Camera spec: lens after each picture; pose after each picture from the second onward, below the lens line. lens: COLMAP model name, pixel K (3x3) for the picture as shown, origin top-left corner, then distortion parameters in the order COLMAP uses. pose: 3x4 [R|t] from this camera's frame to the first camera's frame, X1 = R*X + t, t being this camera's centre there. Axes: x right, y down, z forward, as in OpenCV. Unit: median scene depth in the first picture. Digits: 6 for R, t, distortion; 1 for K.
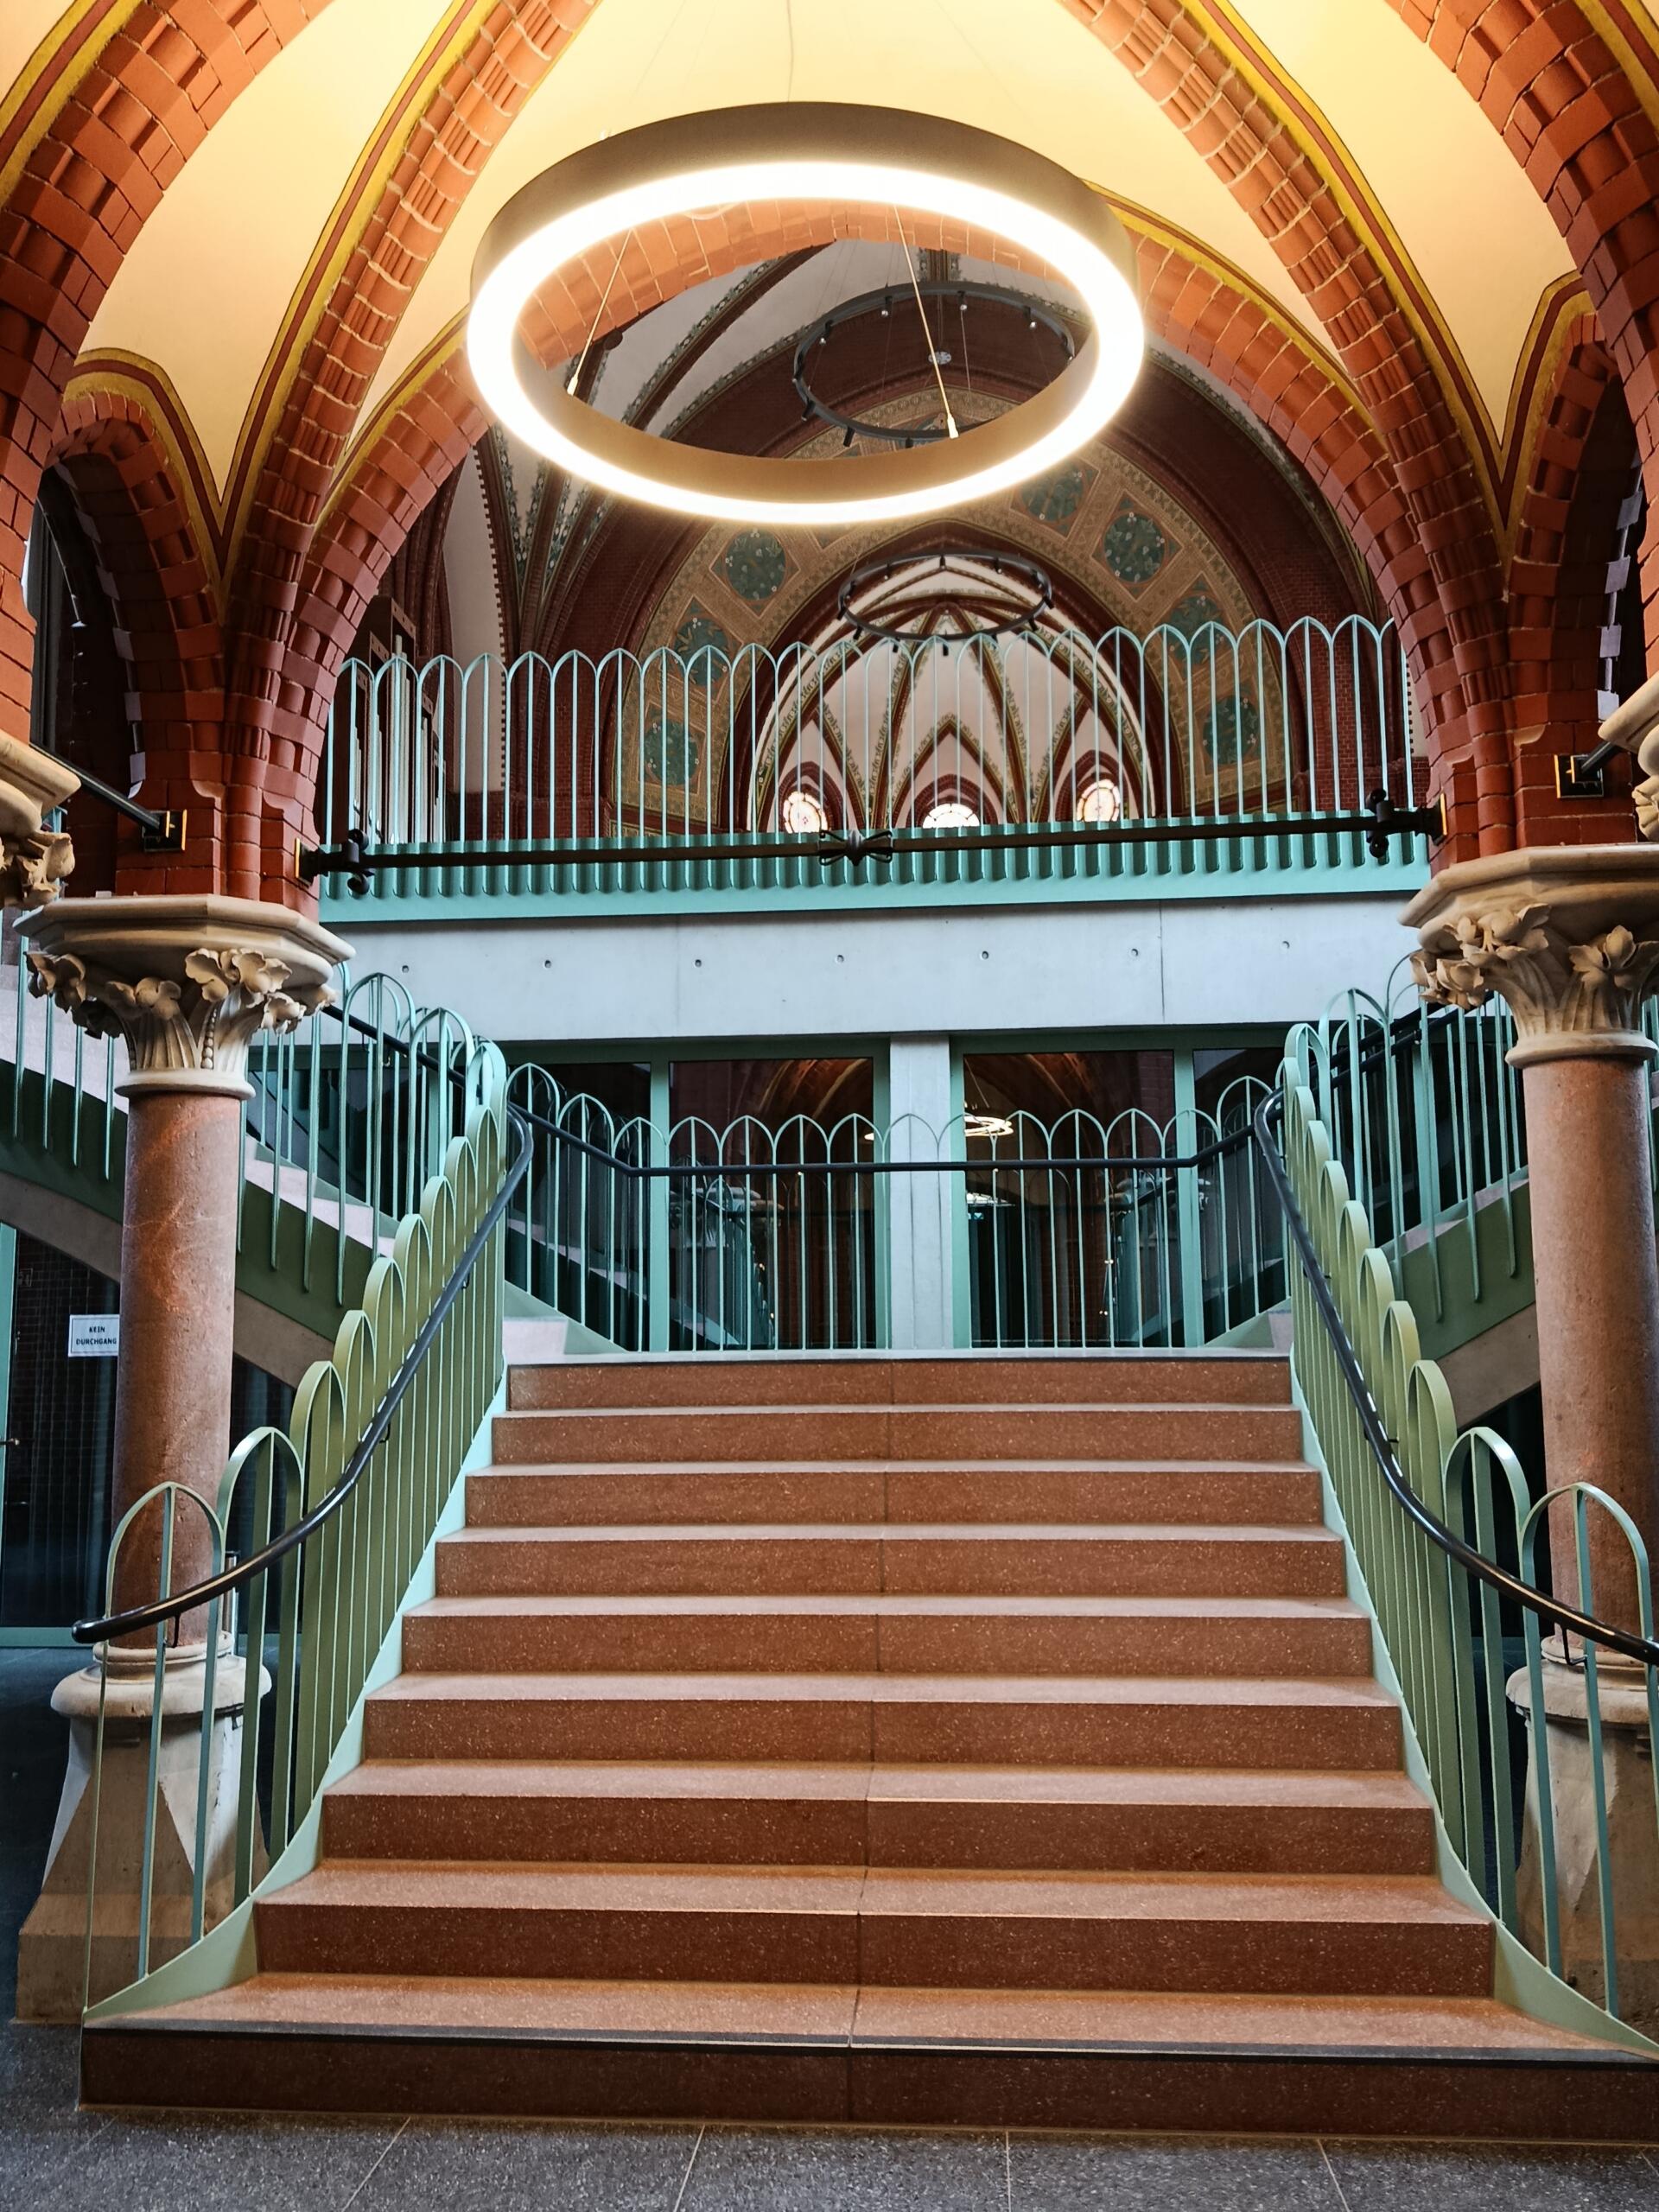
lens RADIAL K [[1587.3, 0, 829.5], [0, 1587.3, 1106.0], [0, 0, 1]] dist [-0.001616, -0.001887]
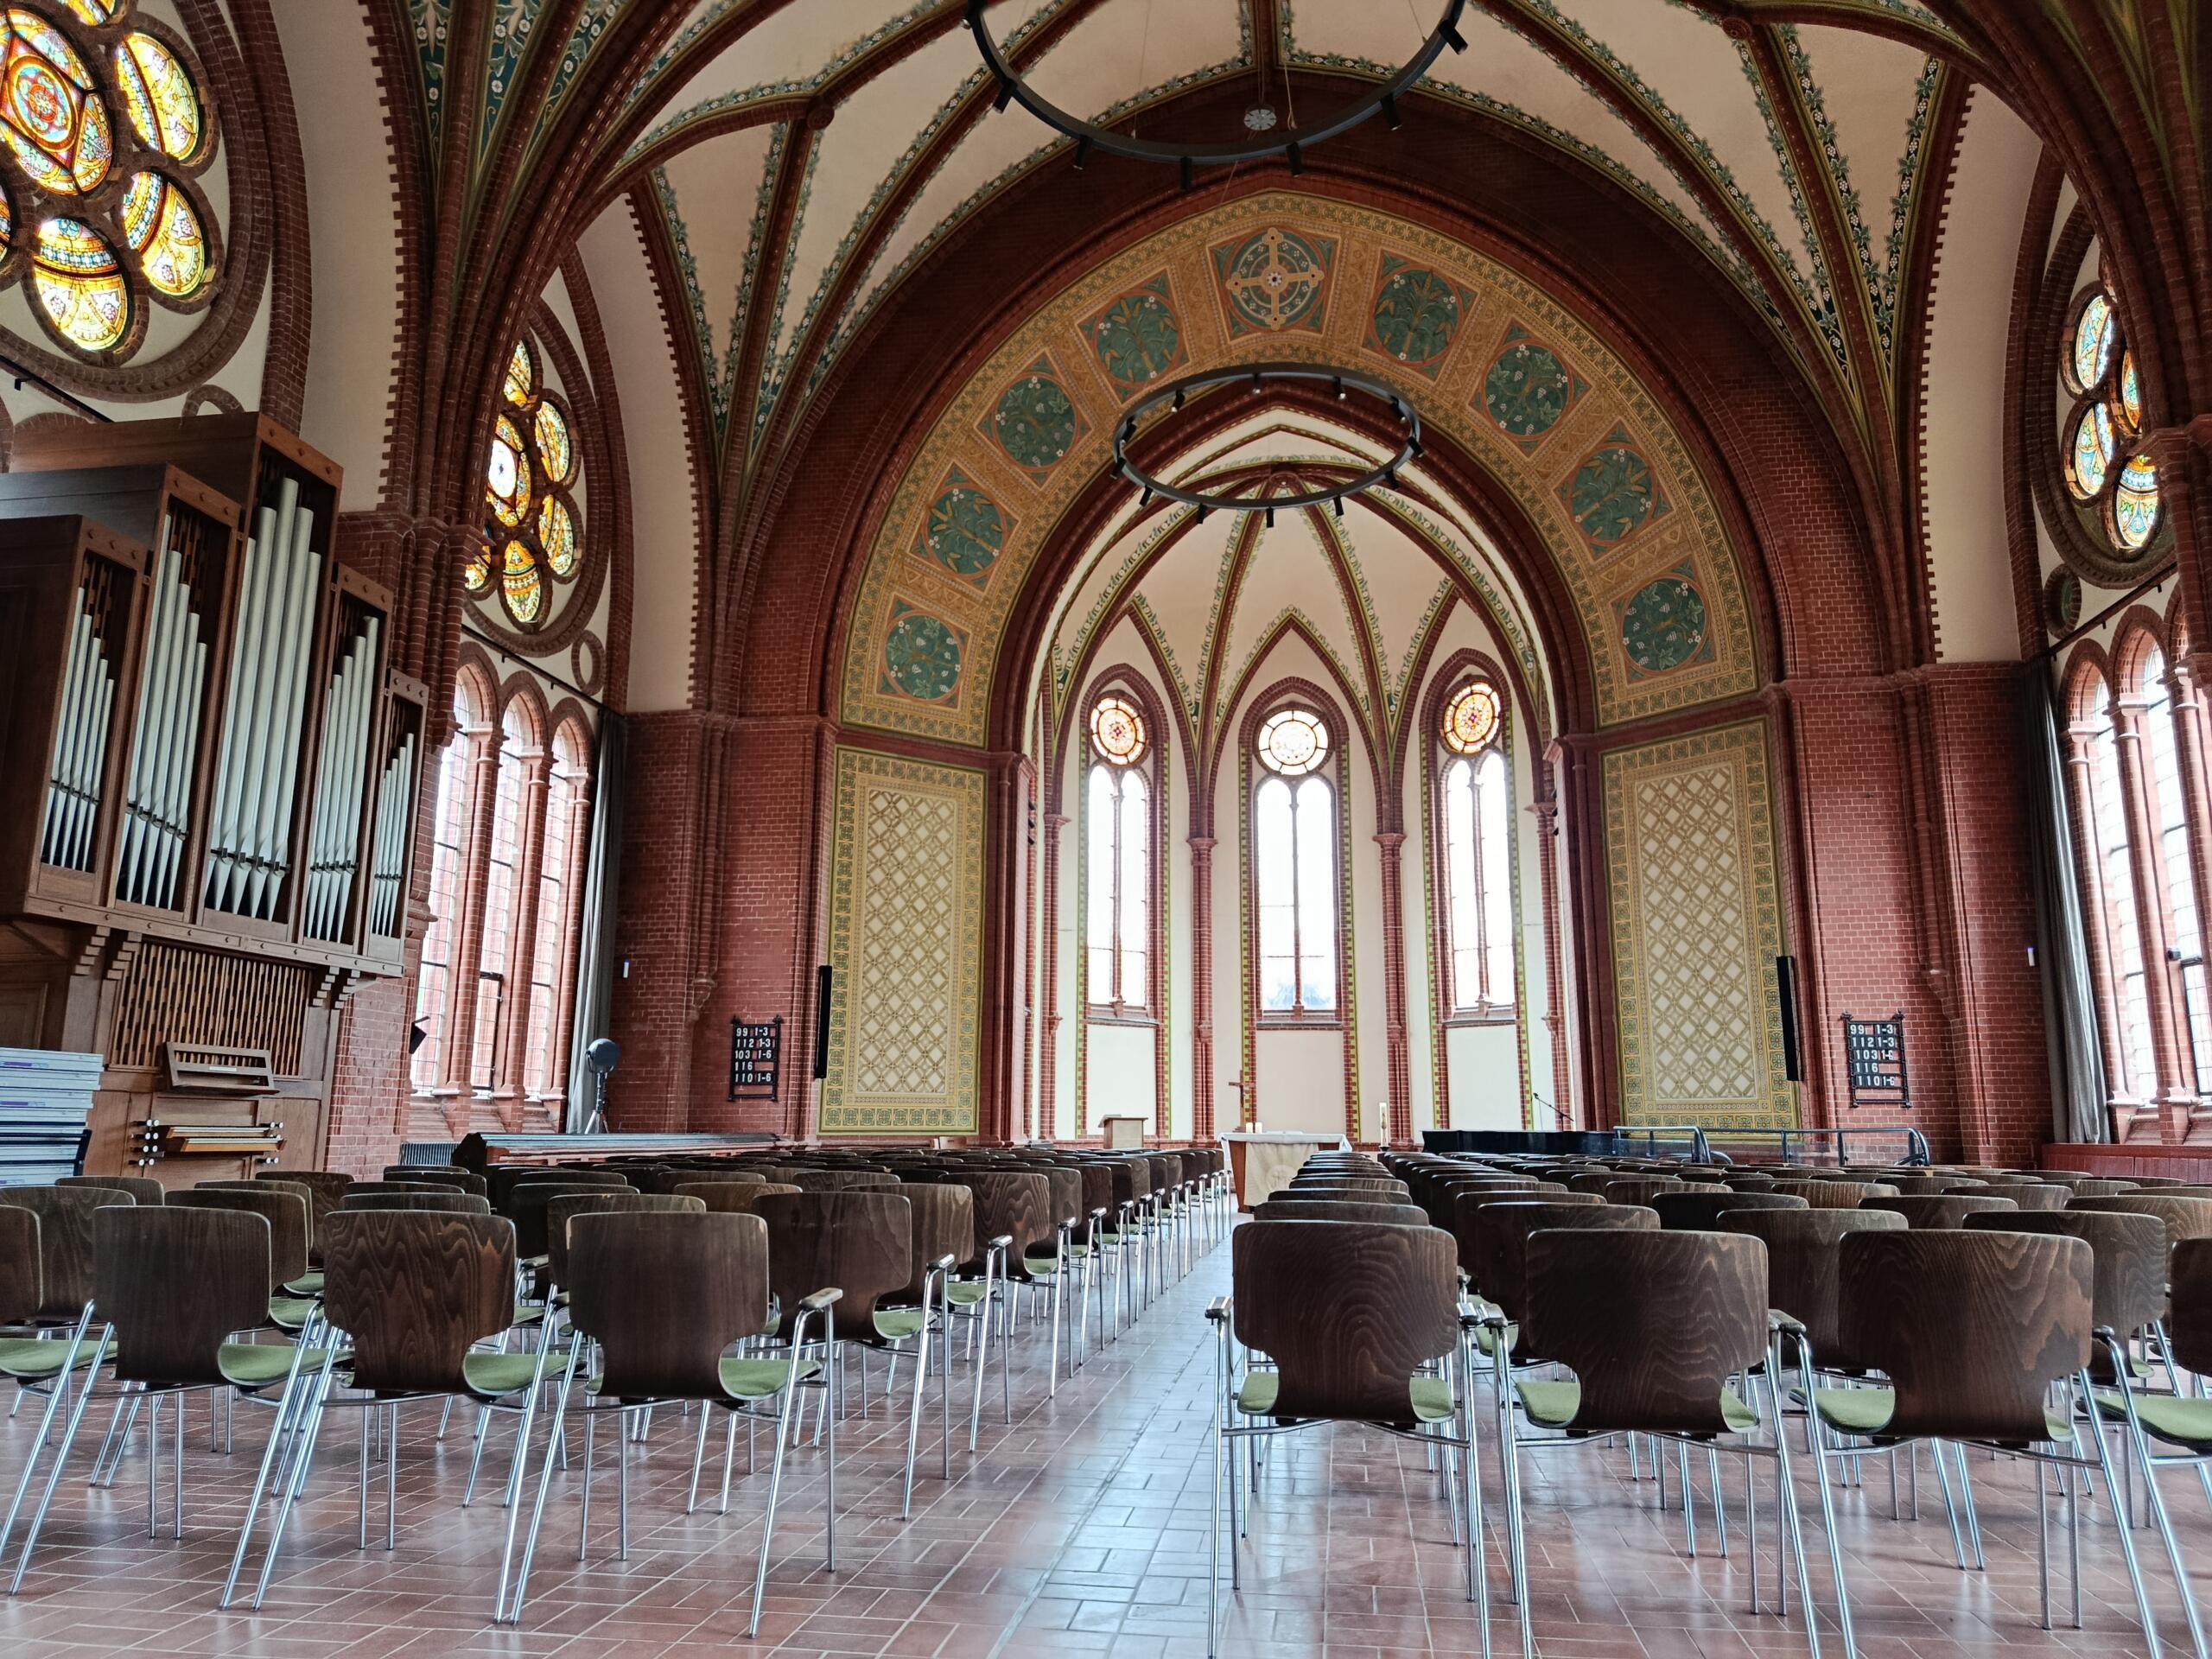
lens RADIAL K [[1512.0, 0, 1106.0], [0, 1512.0, 829.5], [0, 0, 1]] dist [0.066378, -0.107159]
pose [[0.998299, 0.001013, -0.058294, 0.031951], [-0.006534, 0.995494, -0.094600, -0.067887], [0.057935, 0.094820, 0.993807, 0.267944]]
